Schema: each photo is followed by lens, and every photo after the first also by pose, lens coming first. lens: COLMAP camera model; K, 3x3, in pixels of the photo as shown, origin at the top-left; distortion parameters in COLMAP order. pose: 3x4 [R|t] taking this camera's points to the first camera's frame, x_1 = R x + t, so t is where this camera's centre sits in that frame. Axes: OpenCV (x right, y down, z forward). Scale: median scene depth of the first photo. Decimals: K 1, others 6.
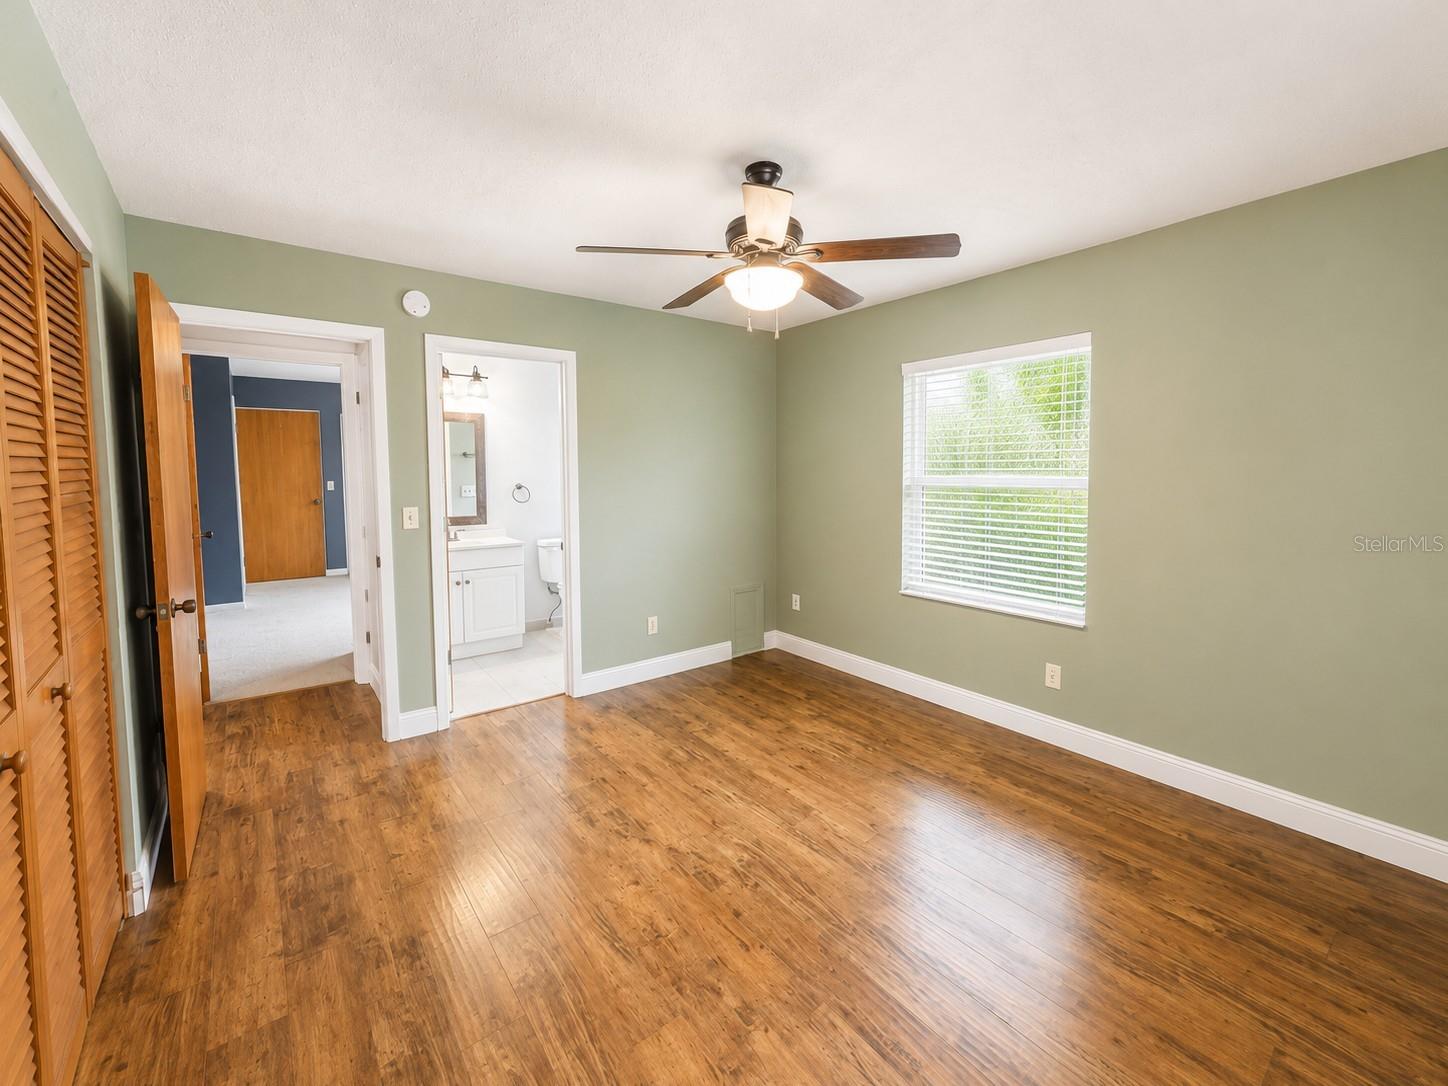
lens RADIAL K [[576.7, 0, 724.0], [0, 576.7, 543.0], [0, 0, 1]] dist [0.000042, 0.000000]
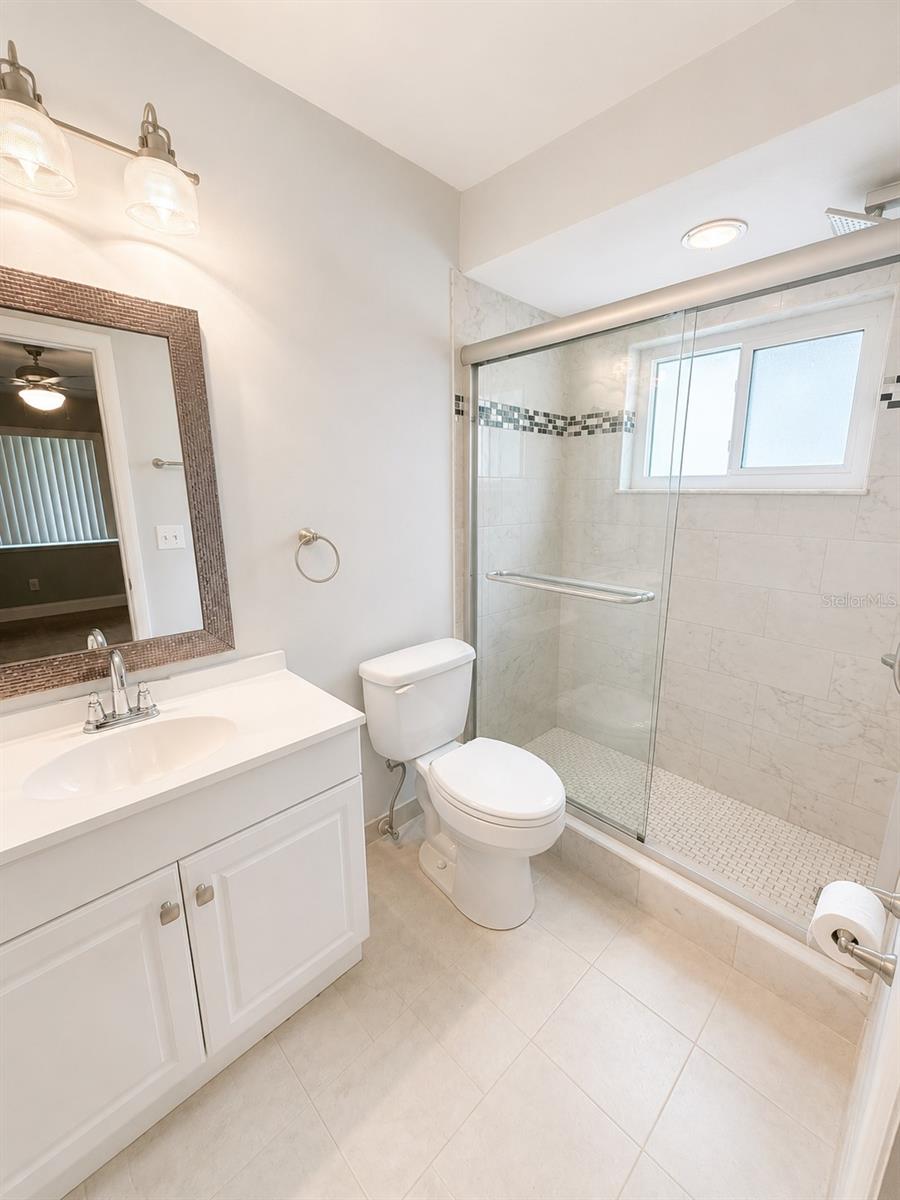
lens RADIAL K [[477.9, 0, 450.0], [0, 477.9, 600.0], [0, 0, 1]] dist [0.000042, 0.000000]
pose [[0.994391, -0.050598, 0.092875, -0.293852], [0.038931, 0.991594, 0.123396, -0.092796], [-0.098338, -0.119088, 0.988002, 0.672638]]
